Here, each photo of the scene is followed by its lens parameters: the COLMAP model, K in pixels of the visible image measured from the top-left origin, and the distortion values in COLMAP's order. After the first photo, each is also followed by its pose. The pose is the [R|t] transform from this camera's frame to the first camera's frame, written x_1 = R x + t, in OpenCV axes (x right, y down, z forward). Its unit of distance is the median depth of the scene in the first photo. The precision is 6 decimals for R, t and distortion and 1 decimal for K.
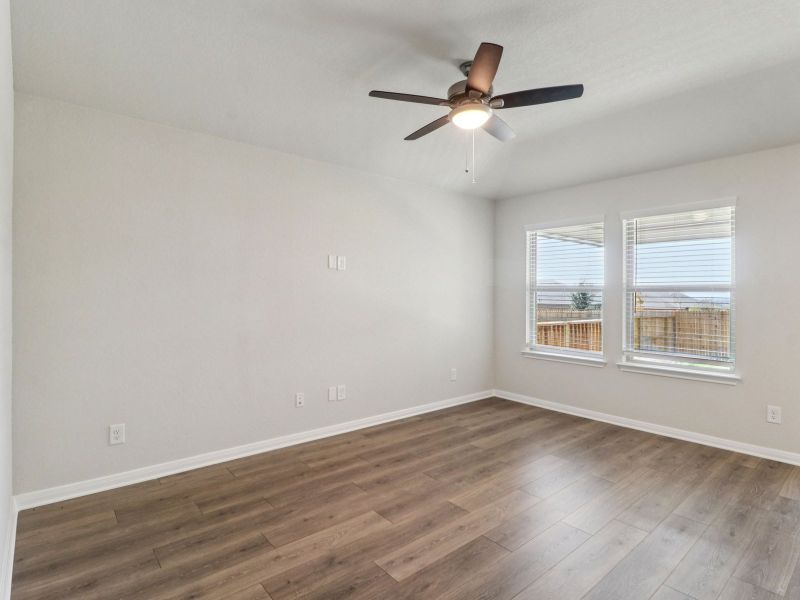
lens RADIAL K [[425.4, 0, 399.3], [0, 425.4, 289.5], [0, 0, 1]] dist [-0.043646, -0.000481]
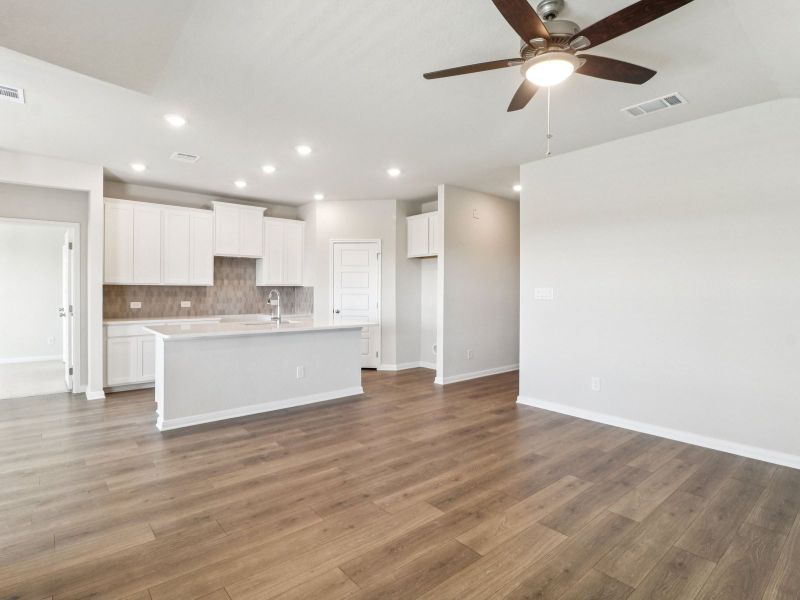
lens RADIAL K [[425.4, 0, 399.3], [0, 425.4, 289.5], [0, 0, 1]] dist [-0.043646, -0.000481]
pose [[-0.999984, -0.002490, -0.005143, 0.498417], [-0.002469, 0.999988, -0.004234, 0.011934], [0.005154, -0.004221, -0.999978, 1.991916]]
